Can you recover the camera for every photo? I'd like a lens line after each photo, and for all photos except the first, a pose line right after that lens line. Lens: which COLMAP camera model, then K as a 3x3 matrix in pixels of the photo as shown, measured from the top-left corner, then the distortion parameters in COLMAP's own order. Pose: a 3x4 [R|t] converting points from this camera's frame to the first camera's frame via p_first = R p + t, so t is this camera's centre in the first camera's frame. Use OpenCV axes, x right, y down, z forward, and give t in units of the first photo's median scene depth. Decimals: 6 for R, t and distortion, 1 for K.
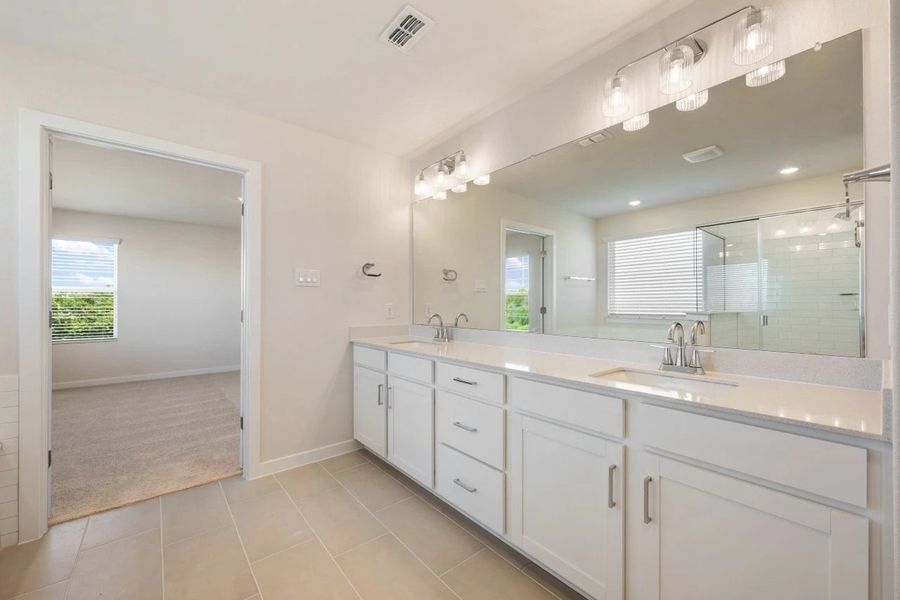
lens RADIAL K [[356.4, 0, 450.6], [0, 356.4, 301.7], [0, 0, 1]] dist [-0.001248, -0.000157]
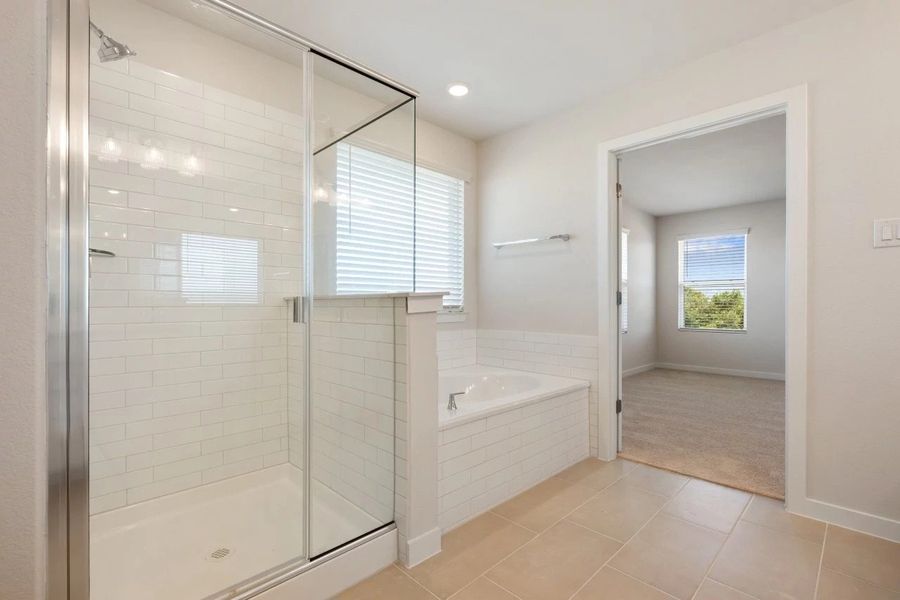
lens RADIAL K [[410.5, 0, 450.4], [0, 410.5, 304.4], [0, 0, 1]] dist [0.001358, -0.000003]
pose [[0.078790, 0.001030, -0.996891, 0.246726], [0.004168, 0.999990, 0.001362, 0.054864], [0.996883, -0.004263, 0.078785, 0.215521]]
